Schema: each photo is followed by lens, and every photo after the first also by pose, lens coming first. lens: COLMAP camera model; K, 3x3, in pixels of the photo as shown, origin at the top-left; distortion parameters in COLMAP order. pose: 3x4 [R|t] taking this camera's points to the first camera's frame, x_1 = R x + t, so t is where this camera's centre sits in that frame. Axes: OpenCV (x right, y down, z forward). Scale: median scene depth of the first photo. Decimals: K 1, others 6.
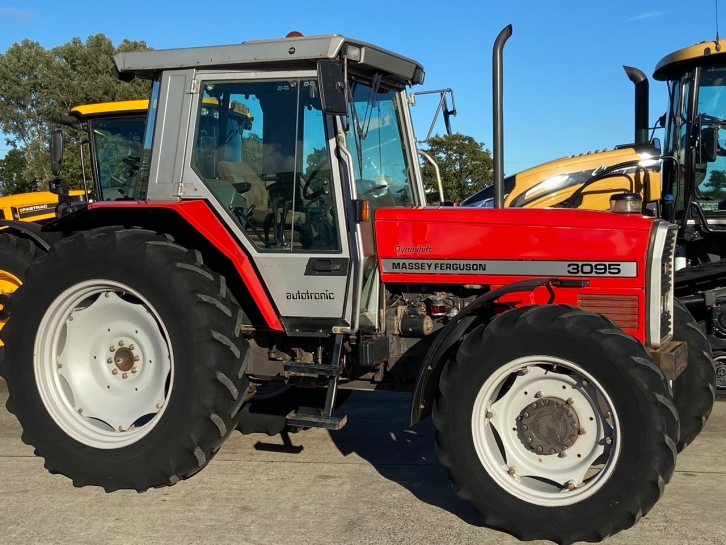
lens RADIAL K [[1189.3, 0, 338.2], [0, 1189.3, 252.7], [0, 0, 1]] dist [0.173747, 0.038904]
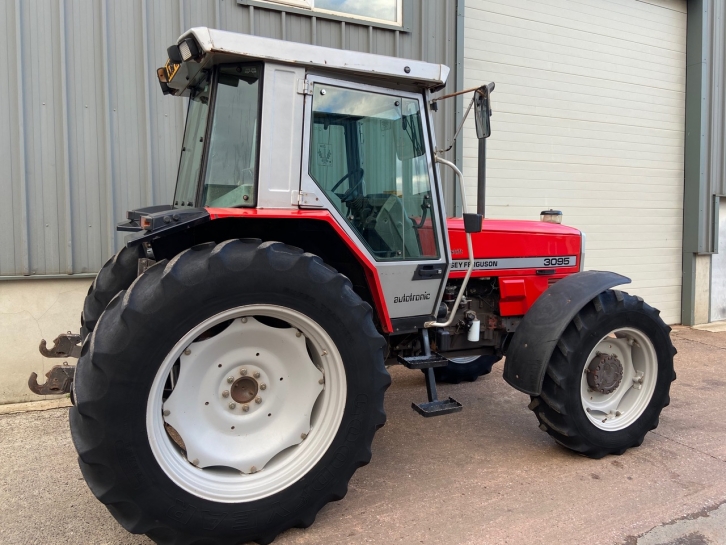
lens RADIAL K [[542.9, 0, 360.3], [0, 542.9, 266.6], [0, 0, 1]] dist [0.125651, -0.159052]
pose [[0.636325, -0.066403, 0.768558, -0.452152], [0.003202, 0.996507, 0.083447, -0.036786], [-0.771414, -0.050638, 0.634315, 0.721247]]
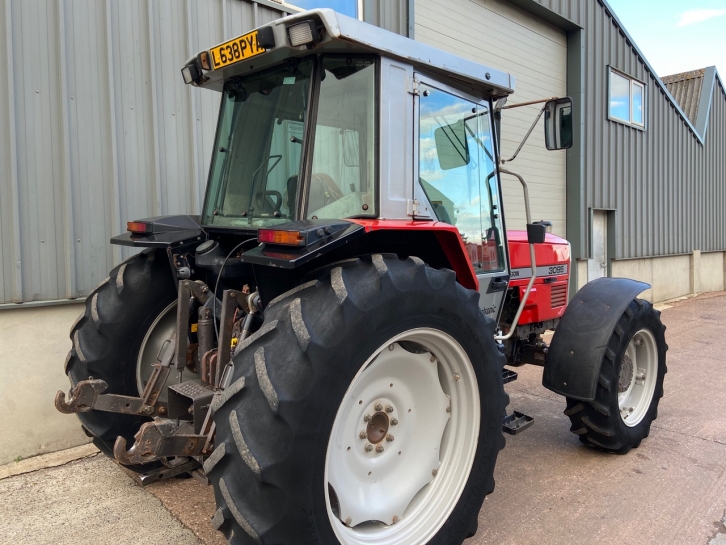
lens RADIAL K [[542.9, 0, 360.3], [0, 542.9, 266.6], [0, 0, 1]] dist [0.125651, -0.159052]
pose [[0.369298, -0.064665, 0.927058, -0.528573], [0.009157, 0.997781, 0.065951, -0.039068], [-0.929266, -0.015867, 0.369071, 0.931726]]
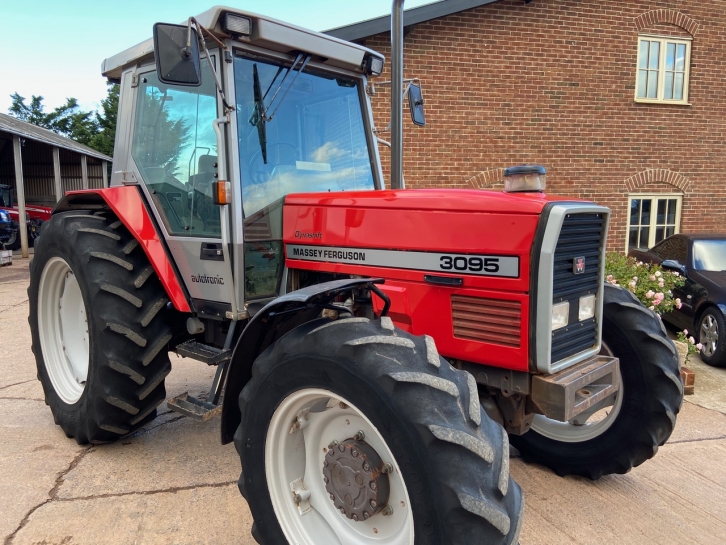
lens RADIAL K [[542.9, 0, 360.3], [0, 542.9, 266.6], [0, 0, 1]] dist [0.125651, -0.159052]
pose [[0.942741, 0.031100, -0.332071, 0.253848], [-0.007951, 0.997456, 0.070844, -0.009055], [0.333430, -0.064148, 0.940590, 0.614374]]
